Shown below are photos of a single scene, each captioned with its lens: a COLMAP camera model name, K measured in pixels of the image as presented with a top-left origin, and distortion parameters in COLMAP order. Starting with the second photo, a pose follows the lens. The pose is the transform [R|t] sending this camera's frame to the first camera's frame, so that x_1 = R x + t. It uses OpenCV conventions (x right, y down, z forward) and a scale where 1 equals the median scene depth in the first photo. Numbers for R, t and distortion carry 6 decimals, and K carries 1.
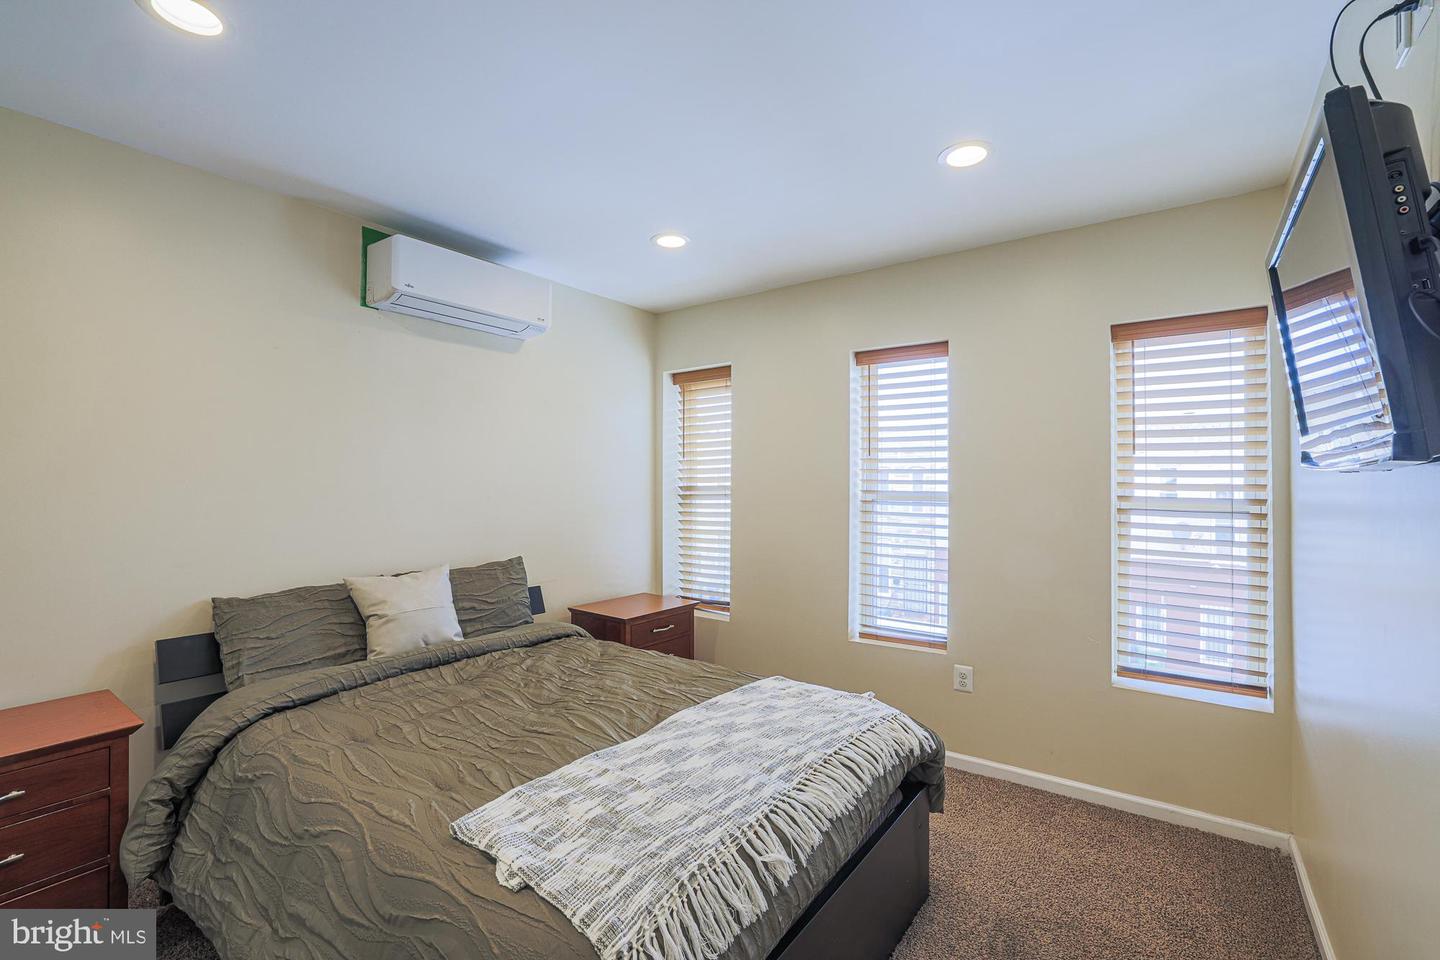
lens RADIAL K [[628.8, 0, 716.5], [0, 628.8, 484.0], [0, 0, 1]] dist [-0.043271, 0.017363]
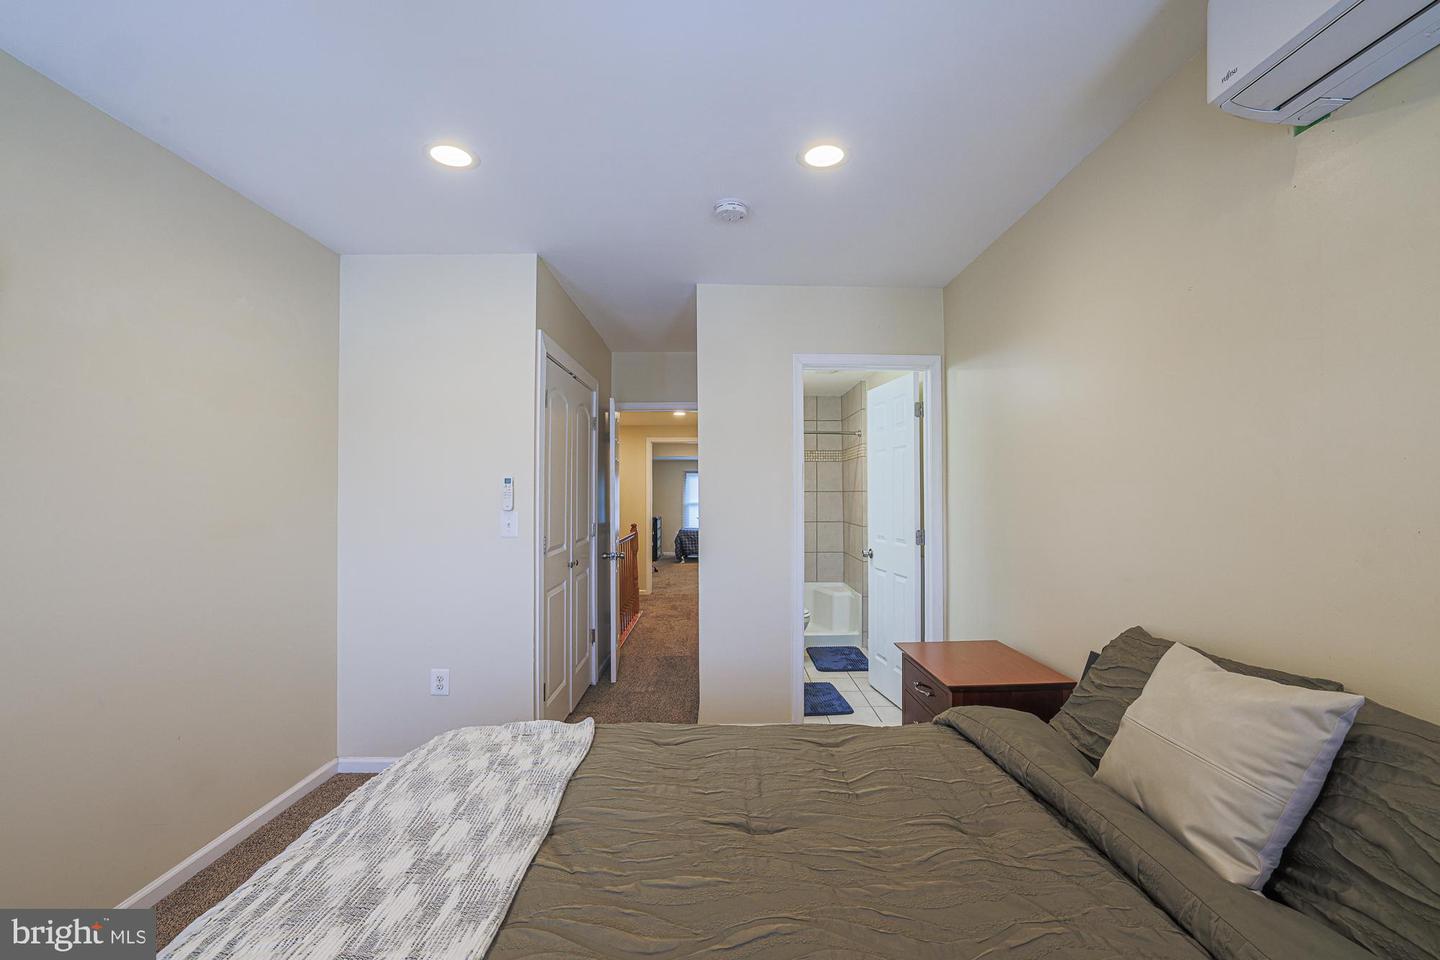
lens RADIAL K [[628.8, 0, 716.5], [0, 628.8, 484.0], [0, 0, 1]] dist [-0.043271, 0.017363]
pose [[-0.803921, -0.009964, -0.594653, 0.115767], [-0.000338, 0.999867, -0.016298, 0.008686], [0.594737, -0.012901, -0.803817, 1.244085]]
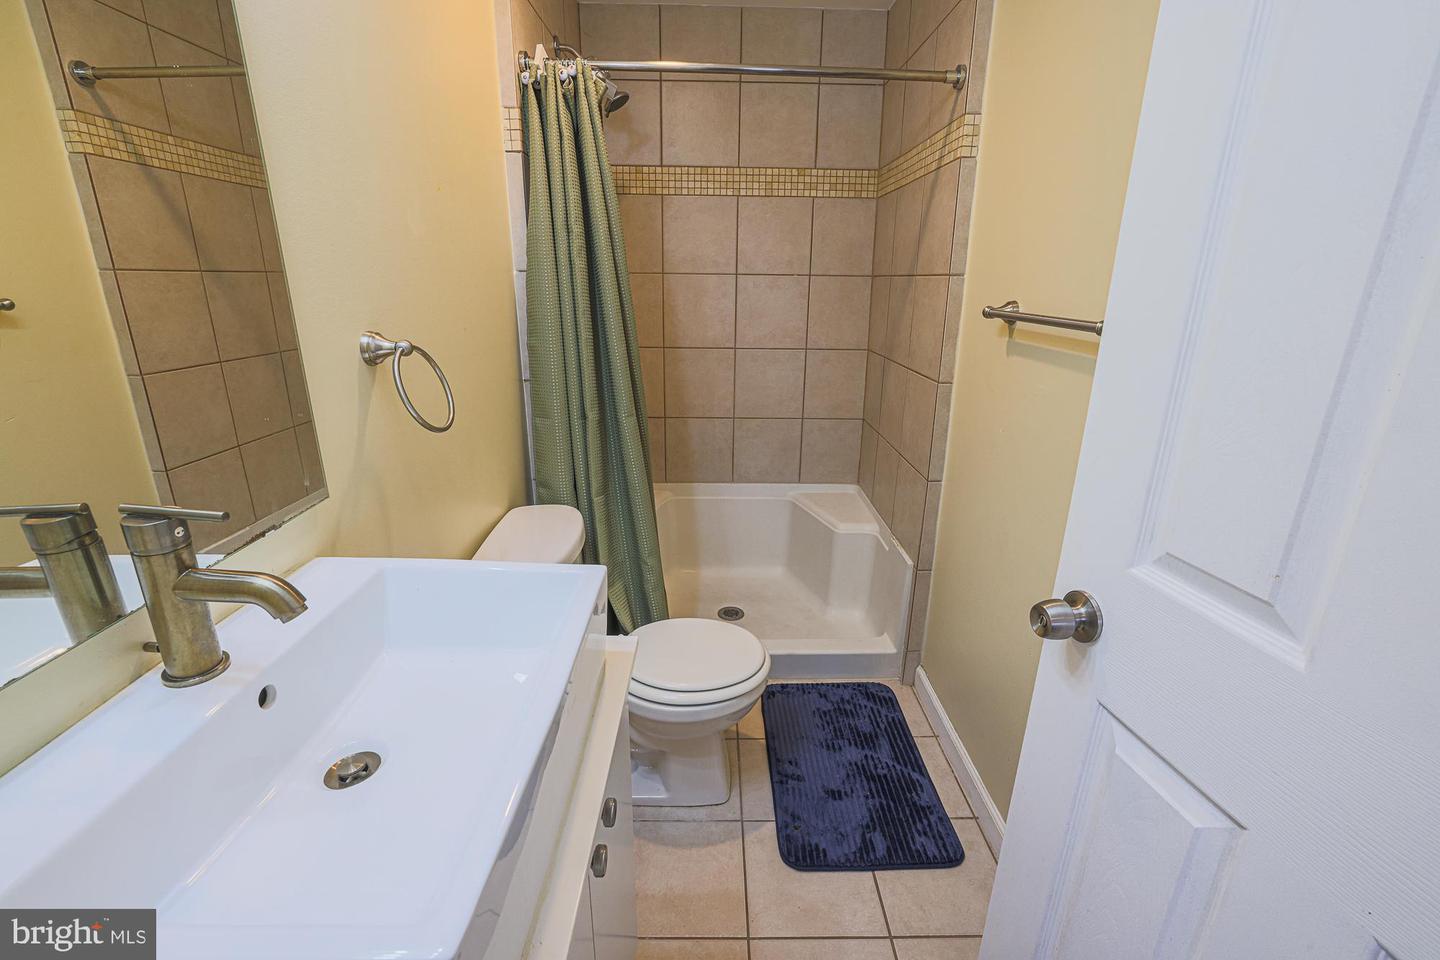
lens RADIAL K [[628.8, 0, 716.5], [0, 628.8, 484.0], [0, 0, 1]] dist [-0.043271, 0.017363]
pose [[-0.794567, 0.176519, -0.580951, -1.011885], [-0.012065, 0.952028, 0.305771, 0.012053], [0.607056, 0.249965, -0.754321, 0.142125]]
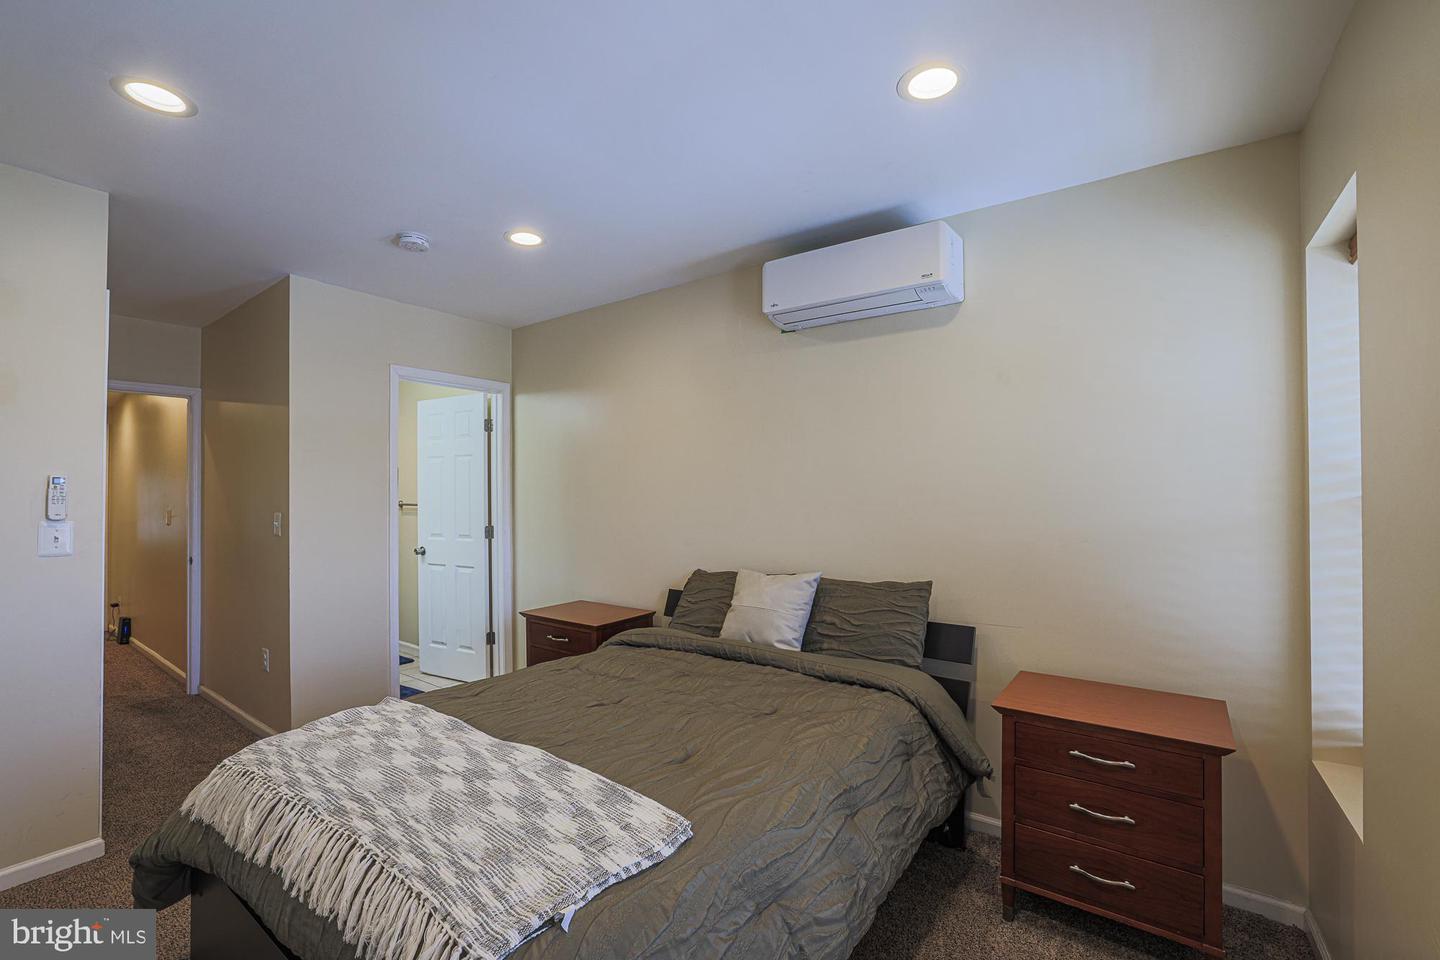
lens RADIAL K [[628.8, 0, 716.5], [0, 628.8, 484.0], [0, 0, 1]] dist [-0.043271, 0.017363]
pose [[-0.008677, -0.017613, -0.999807, 0.639561], [0.005634, 0.999828, -0.017662, 0.008573], [0.999946, -0.005786, -0.008576, 0.986587]]
